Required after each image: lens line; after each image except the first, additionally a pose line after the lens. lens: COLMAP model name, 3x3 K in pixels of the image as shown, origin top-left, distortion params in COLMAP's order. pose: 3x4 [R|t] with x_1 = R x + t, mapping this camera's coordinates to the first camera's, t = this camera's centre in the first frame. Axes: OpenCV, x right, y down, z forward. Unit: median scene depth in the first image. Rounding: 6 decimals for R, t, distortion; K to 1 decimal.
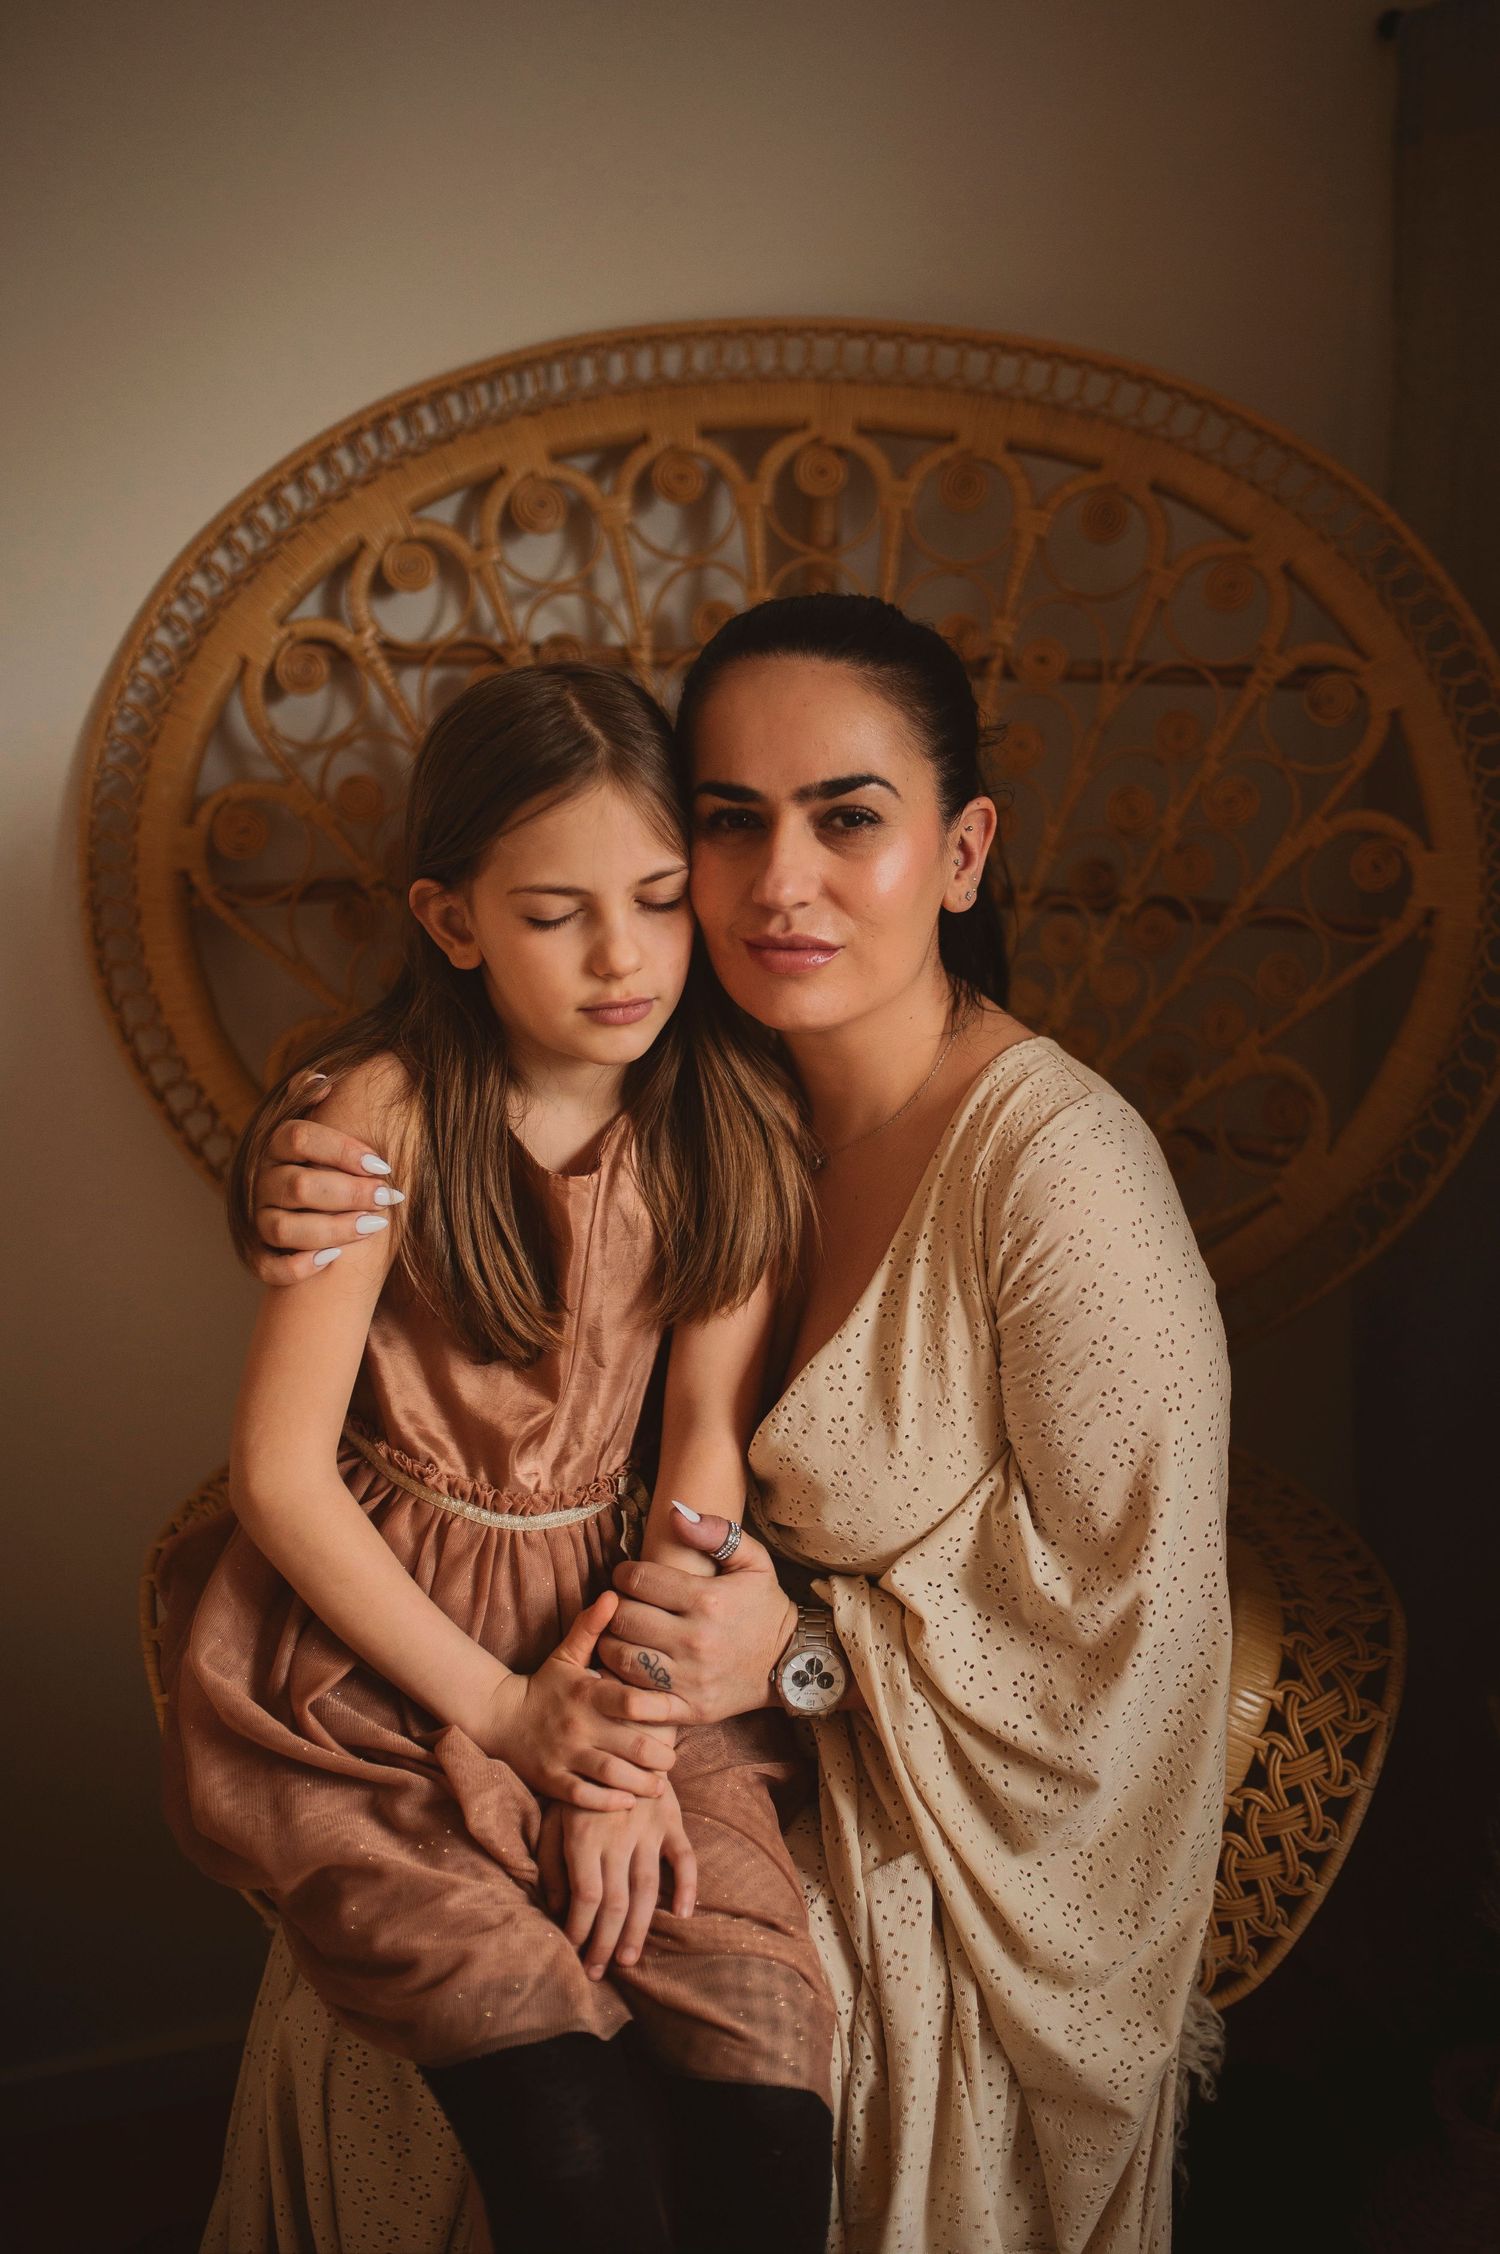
lens RADIAL K [[2183.8, 0, 748.3], [0, 2183.8, 1121.1], [0, 0, 1]] dist [-0.021225, 0.000000]
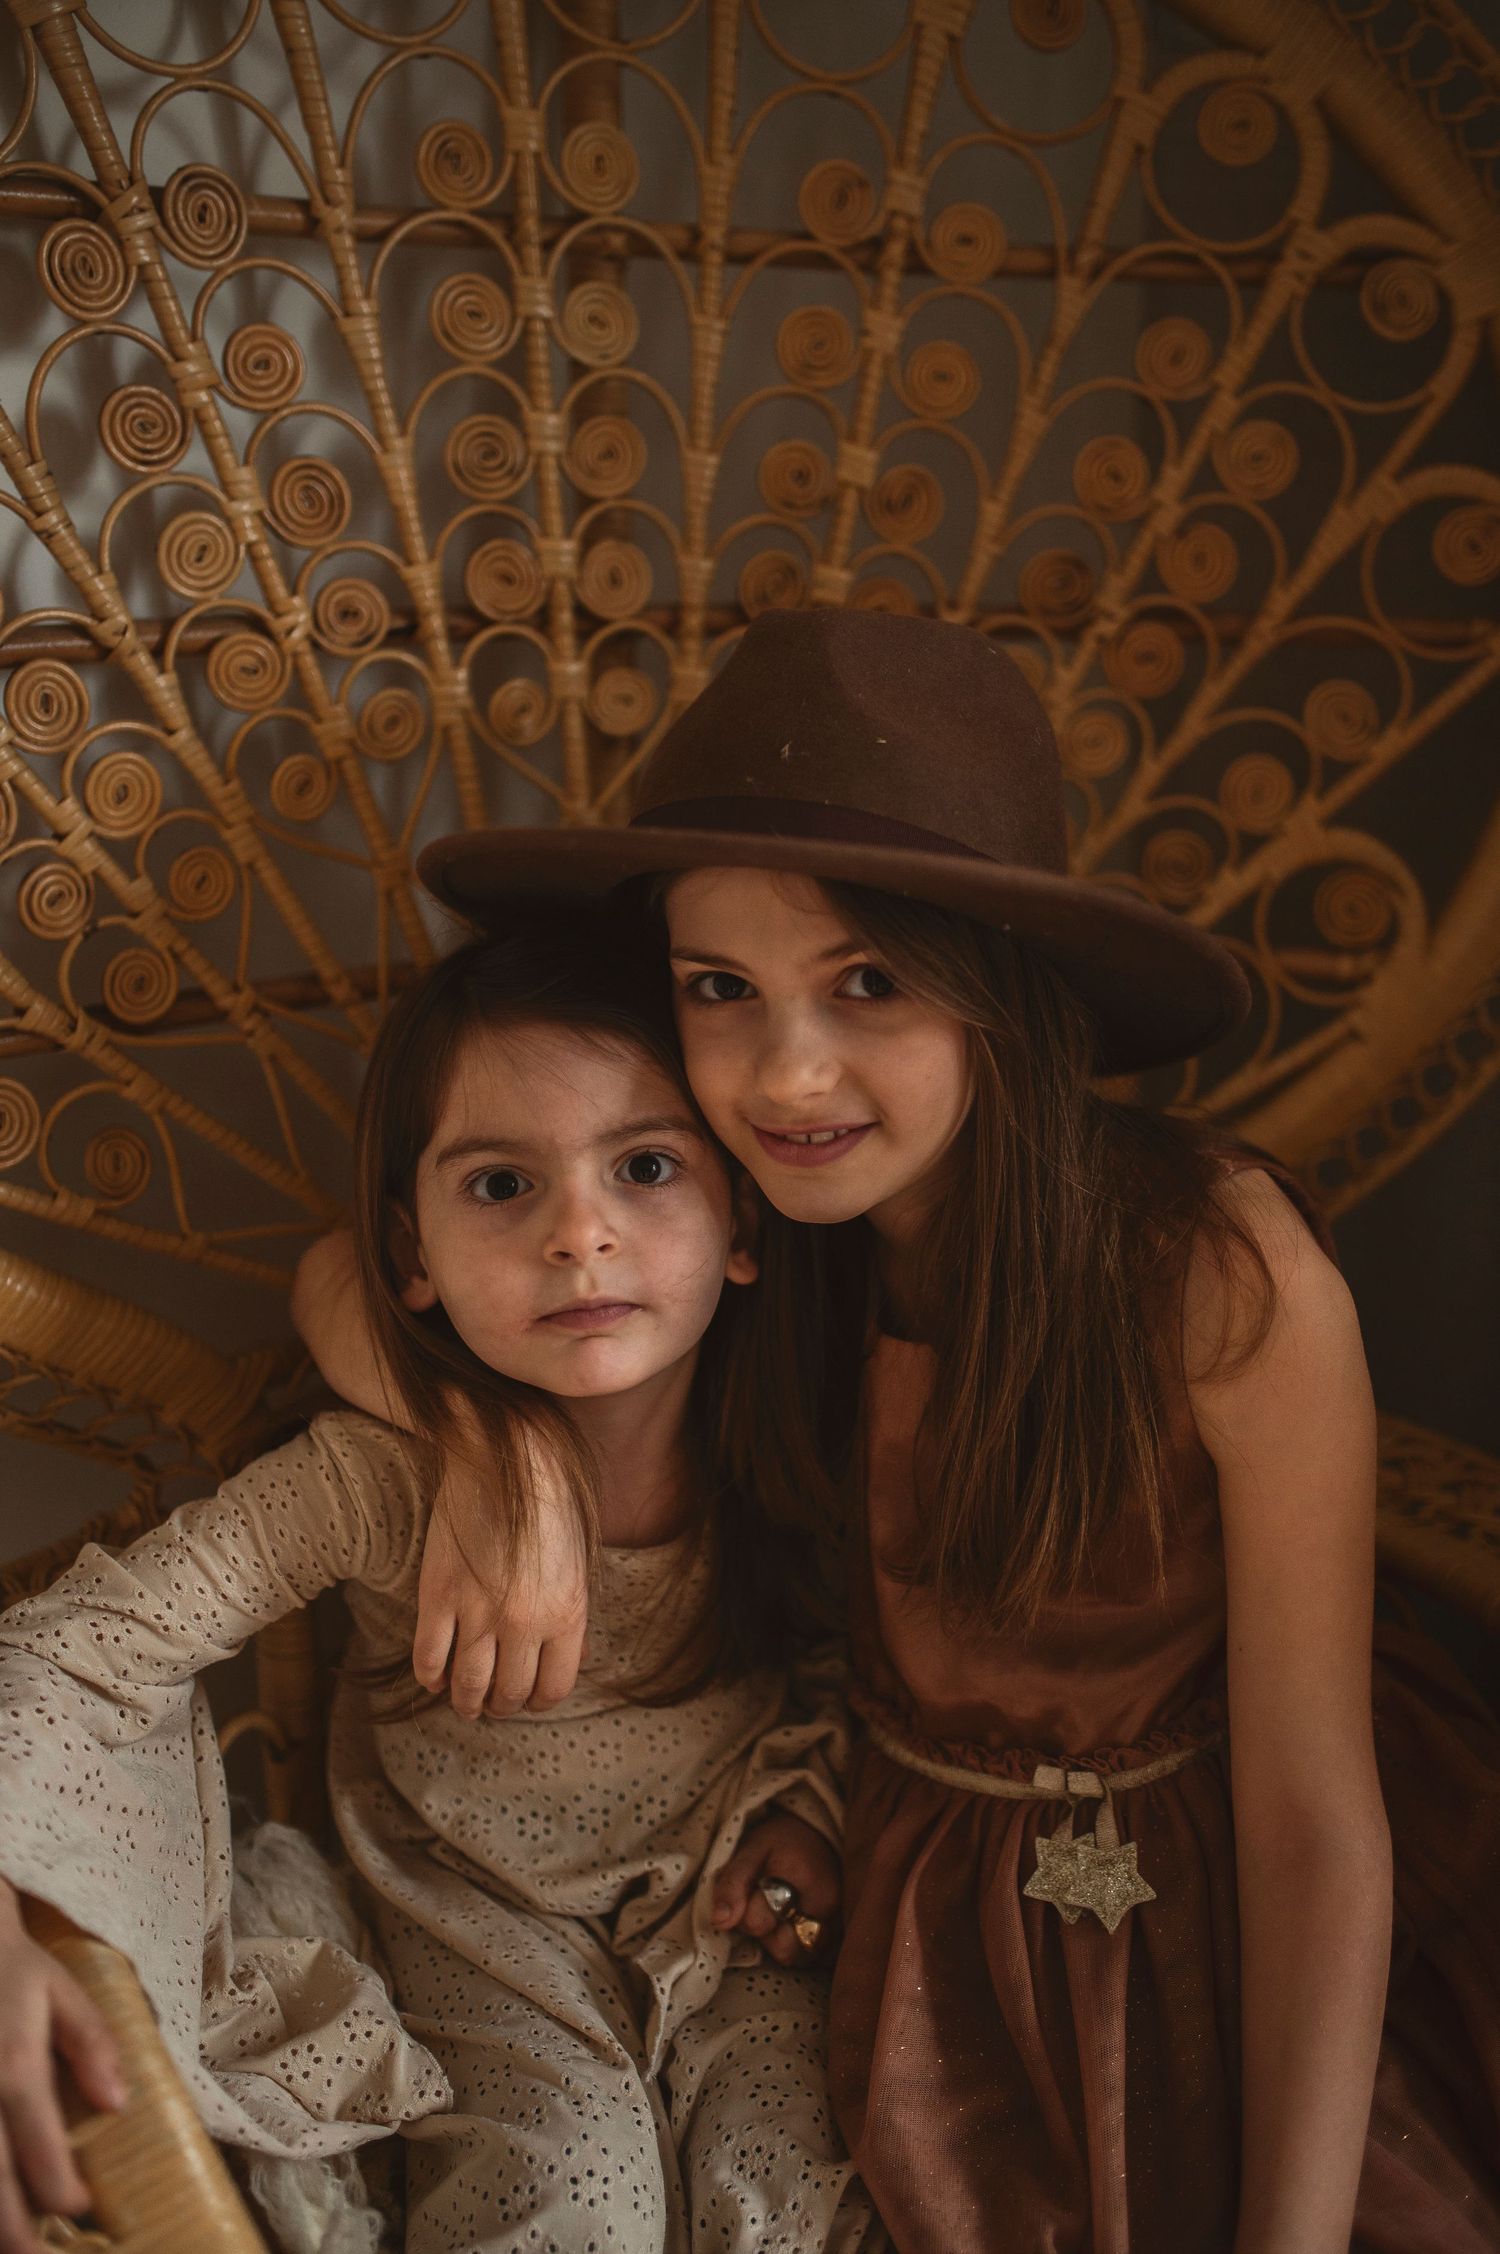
lens RADIAL K [[2183.8, 0, 758.9], [0, 2183.8, 1126.7], [0, 0, 1]] dist [-0.021225, 0.000000]
pose [[0.898867, -0.138814, 0.415655, -0.224372], [0.096028, 0.987844, 0.122239, -0.039271], [-0.427571, -0.069962, 0.901270, 0.440814]]
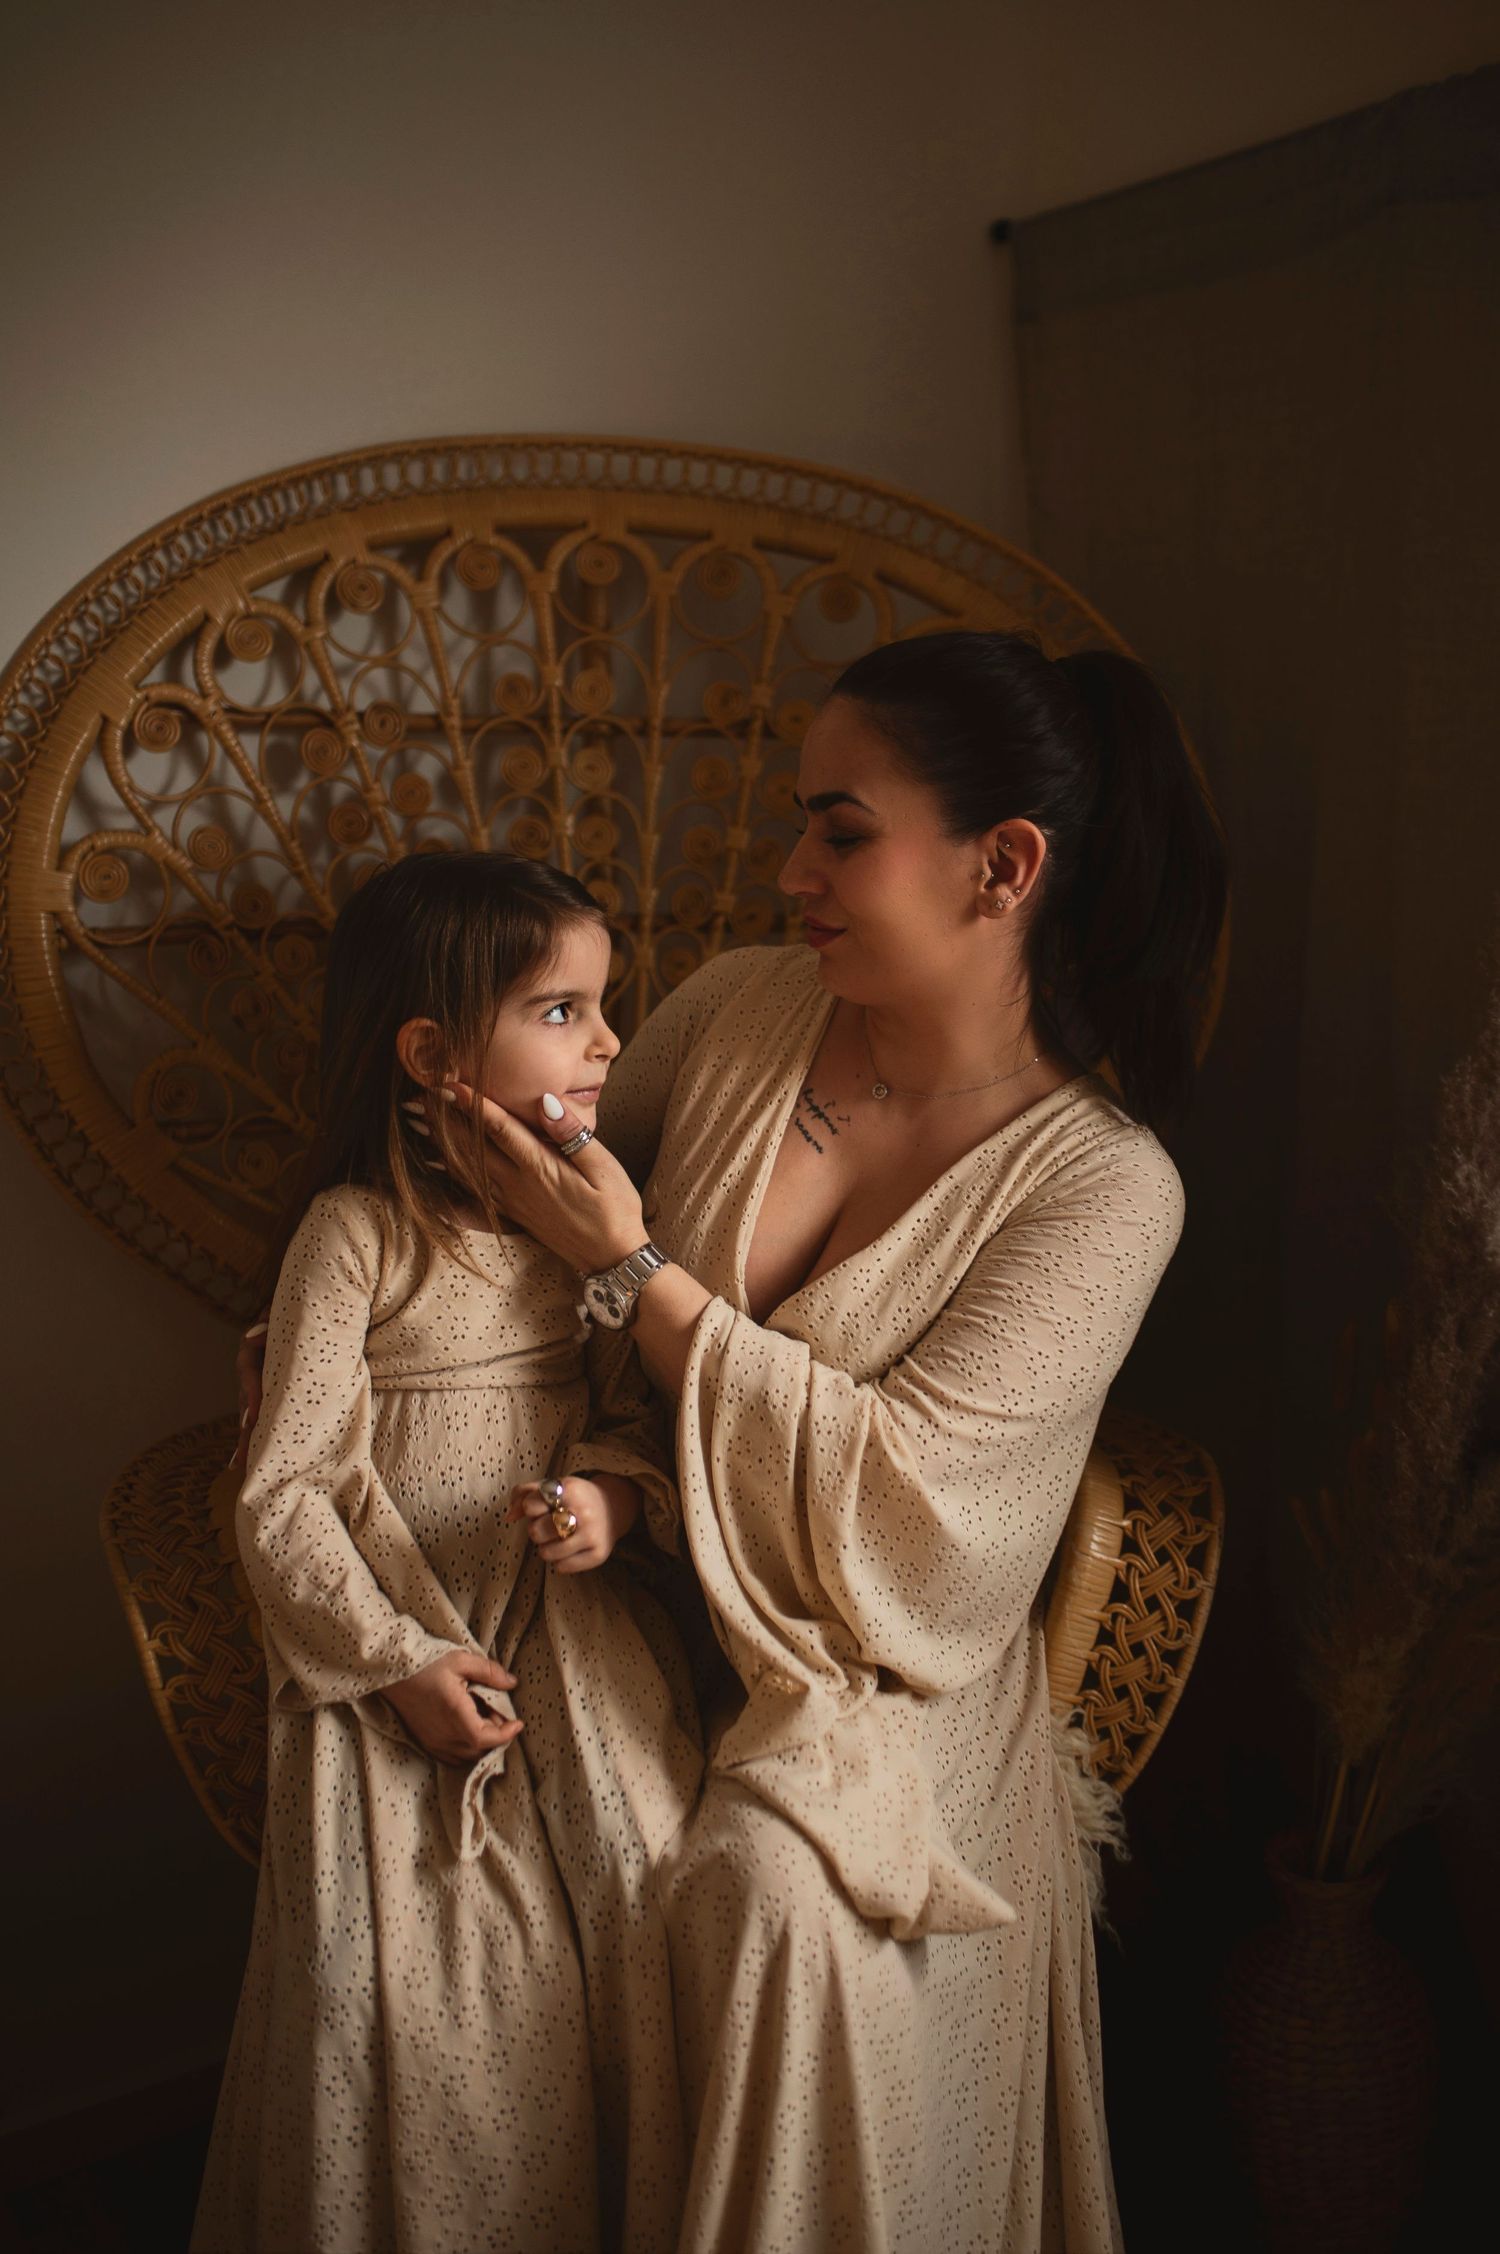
lens RADIAL K [[2183.8, 0, 756.4], [0, 2183.8, 1118.9], [0, 0, 1]] dist [-0.021225, 0.000000]
pose [[0.963340, -0.055586, 0.262462, -0.211389], [0.086209, 0.990554, -0.106637, 0.128625], [-0.254055, 0.125354, 0.959032, -0.100435]]
